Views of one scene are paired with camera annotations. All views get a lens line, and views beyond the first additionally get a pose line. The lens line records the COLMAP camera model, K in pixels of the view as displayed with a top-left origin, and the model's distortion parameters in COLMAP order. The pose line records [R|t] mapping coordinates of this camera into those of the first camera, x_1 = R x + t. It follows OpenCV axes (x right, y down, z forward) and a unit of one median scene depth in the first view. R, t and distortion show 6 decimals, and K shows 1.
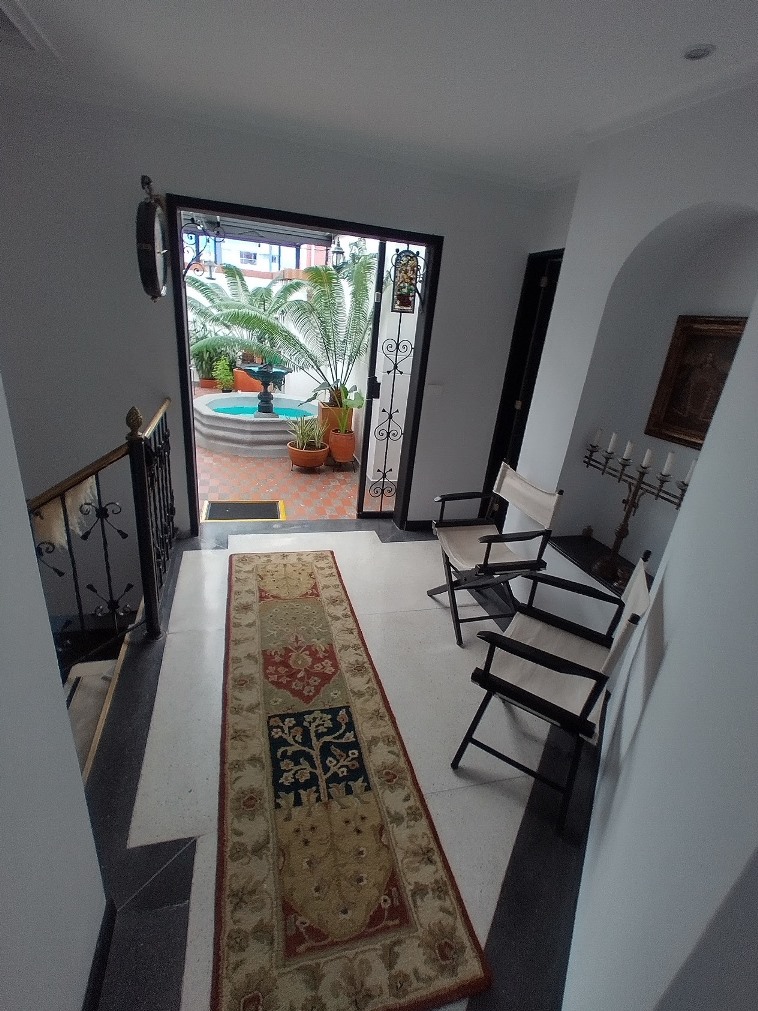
lens RADIAL K [[477.1, 0, 376.4], [0, 477.1, 512.6], [0, 0, 1]] dist [0.012475, 0.000314]
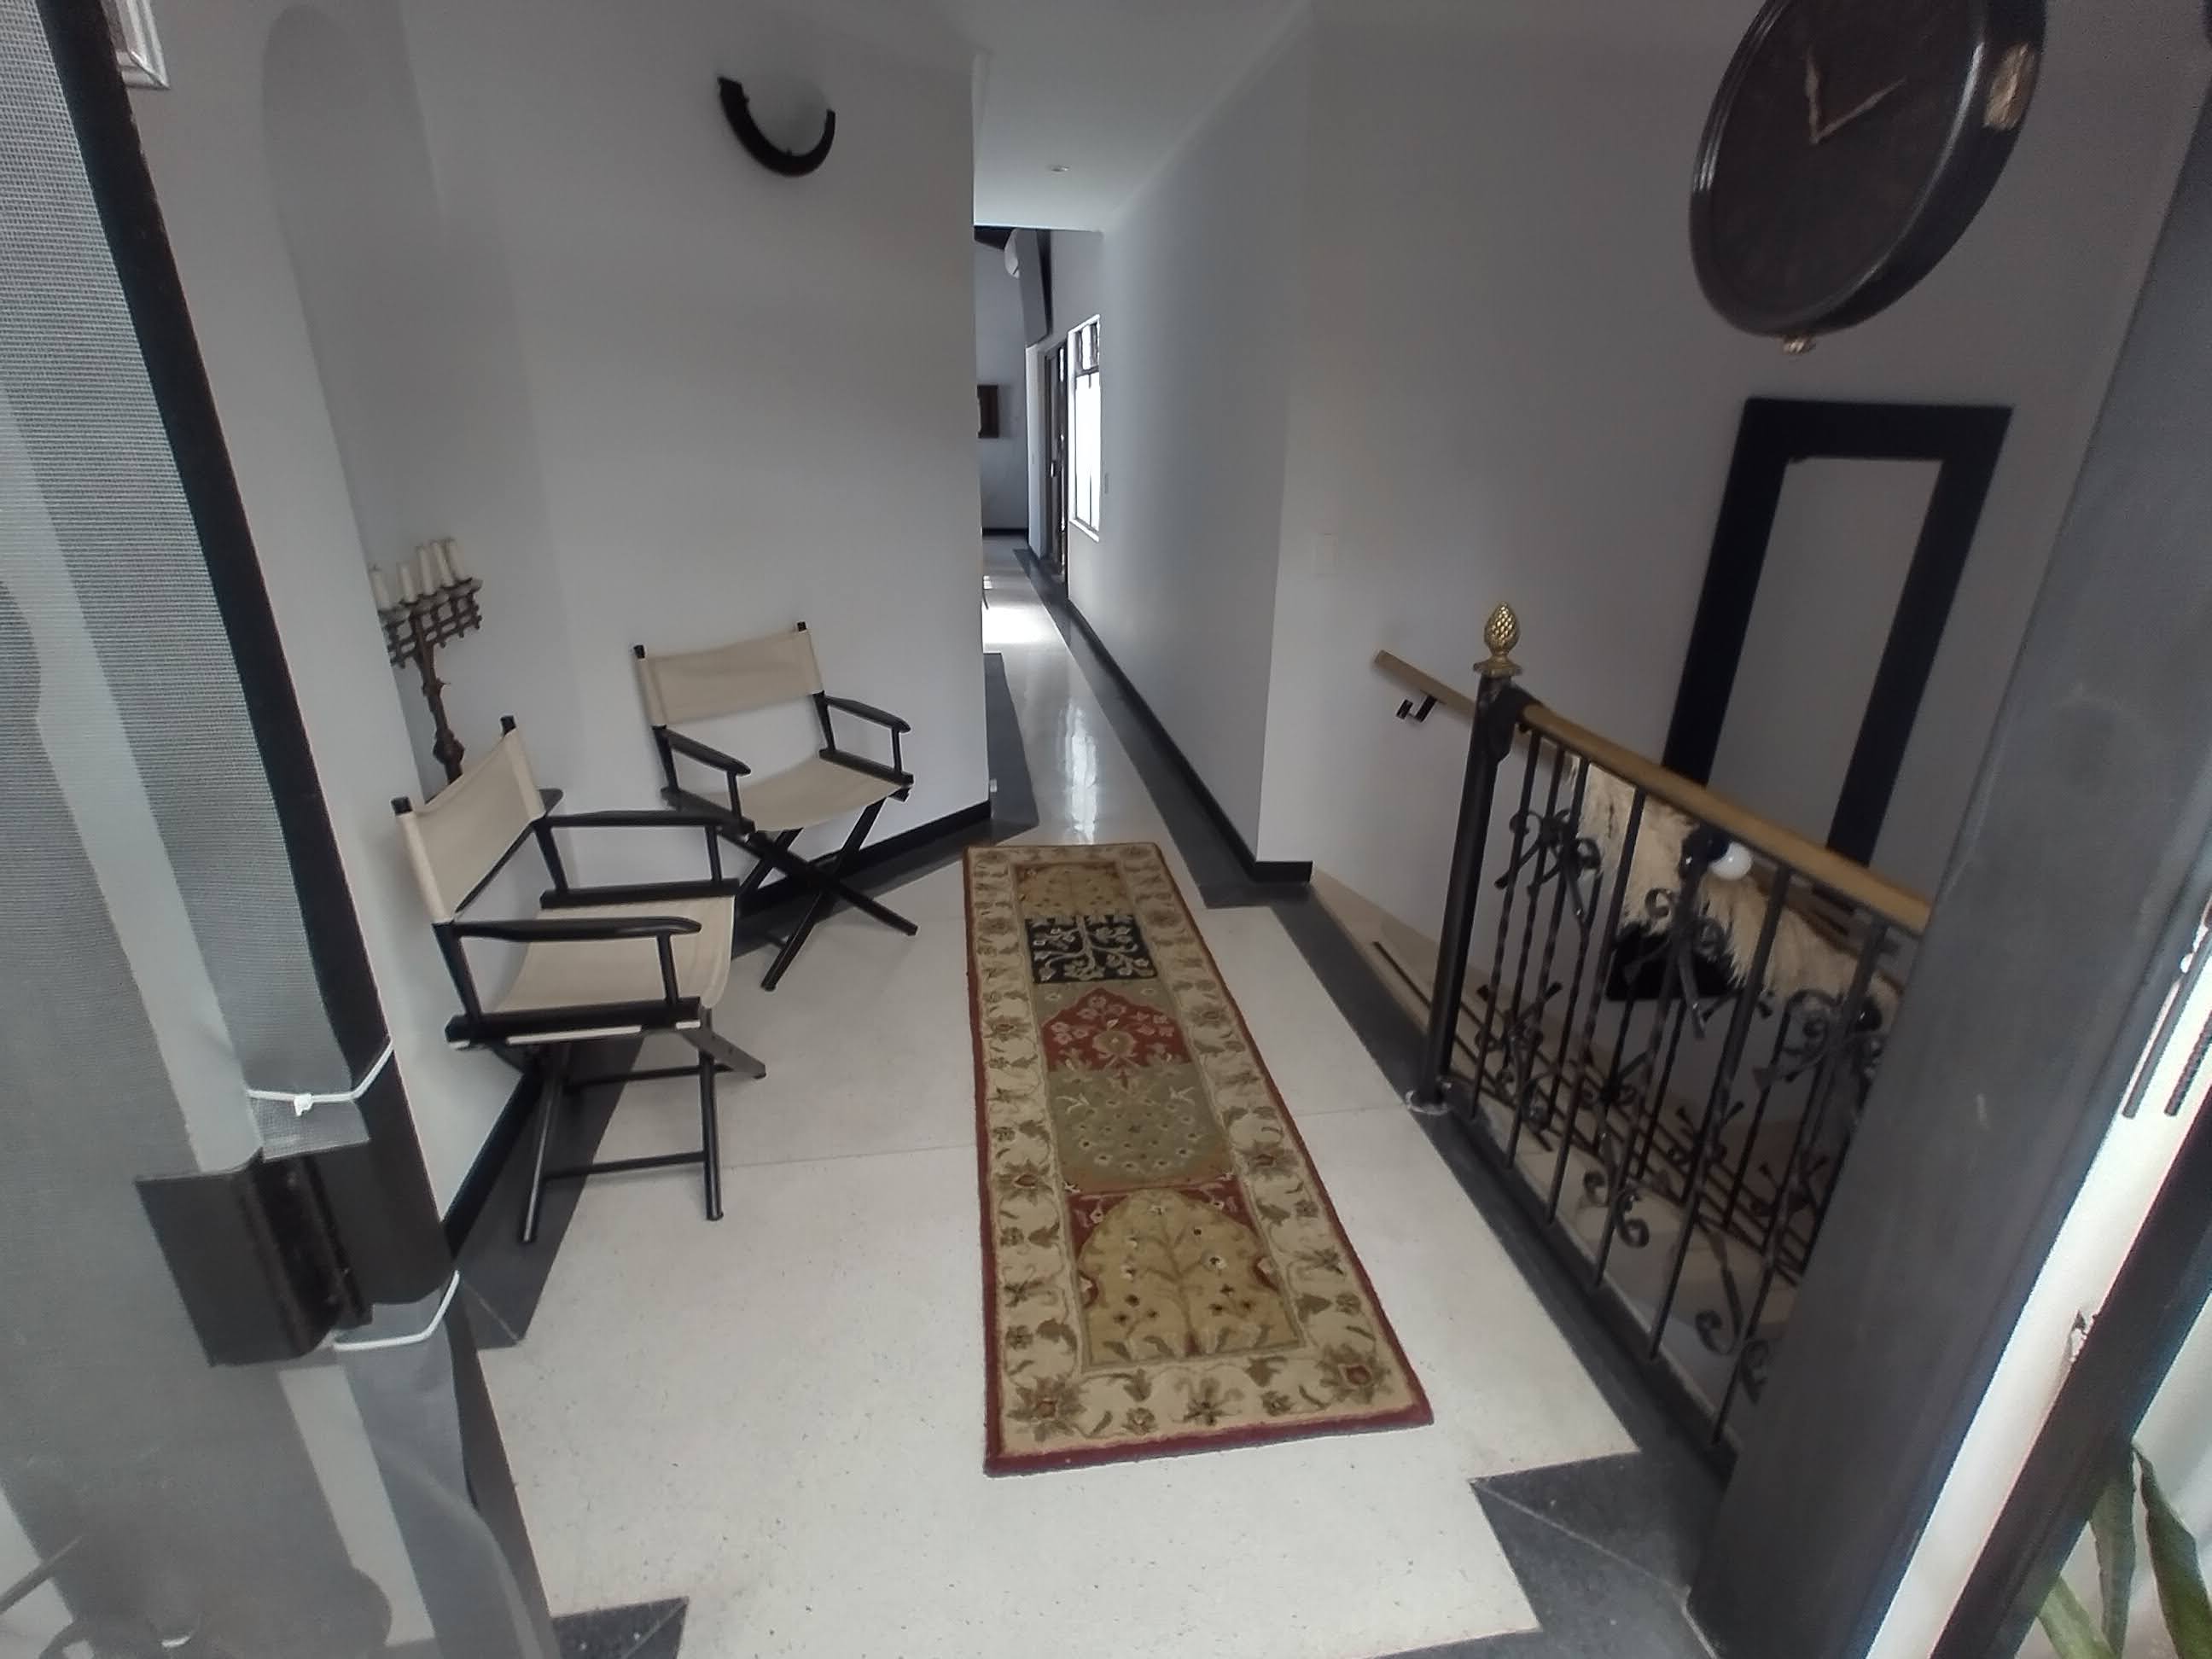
lens RADIAL K [[1044.0, 0, 1107.2], [0, 1044.0, 827.6], [0, 0, 1]] dist [0.012475, 0.000314]
pose [[-0.987201, -0.144137, 0.068251, -0.200132], [-0.053780, 0.703771, 0.708388, -0.668185], [-0.150138, 0.695651, -0.702516, 1.674306]]
